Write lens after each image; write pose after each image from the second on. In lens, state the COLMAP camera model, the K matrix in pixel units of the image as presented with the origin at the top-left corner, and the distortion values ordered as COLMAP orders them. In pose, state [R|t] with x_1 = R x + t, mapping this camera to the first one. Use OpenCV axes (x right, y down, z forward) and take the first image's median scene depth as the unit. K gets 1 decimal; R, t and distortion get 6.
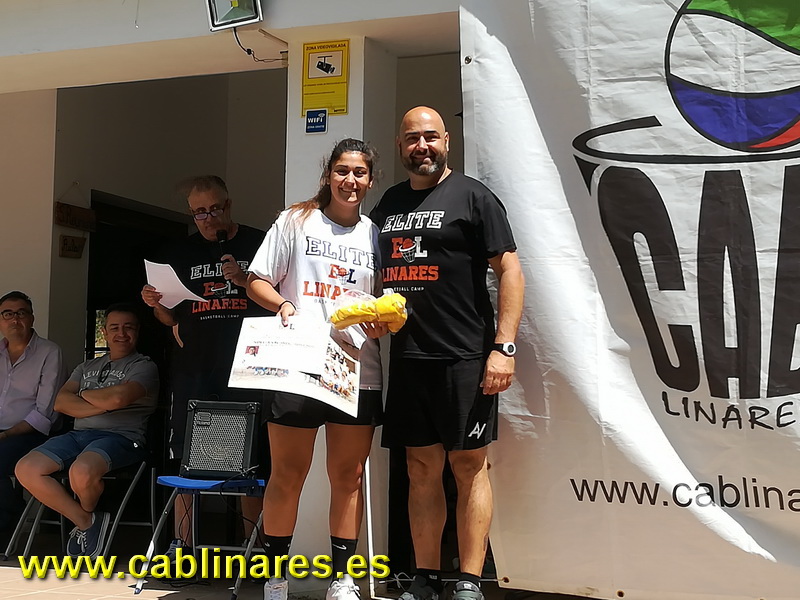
lens RADIAL K [[1408.6, 0, 399.6], [0, 1408.6, 310.9], [0, 0, 1]] dist [-0.007707, -0.041092]
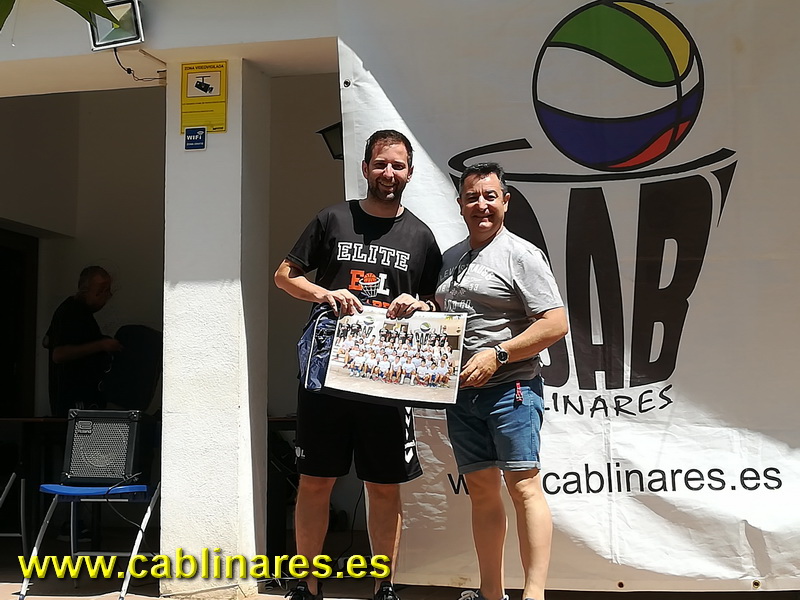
lens RADIAL K [[1469.0, 0, 400.8], [0, 1469.0, 289.5], [0, 0, 1]] dist [0.010619, -0.062586]
pose [[0.993530, -0.008543, 0.113246, -0.047083], [0.011282, 0.999659, -0.023570, 0.006568], [-0.113006, 0.024695, 0.993287, -0.133952]]
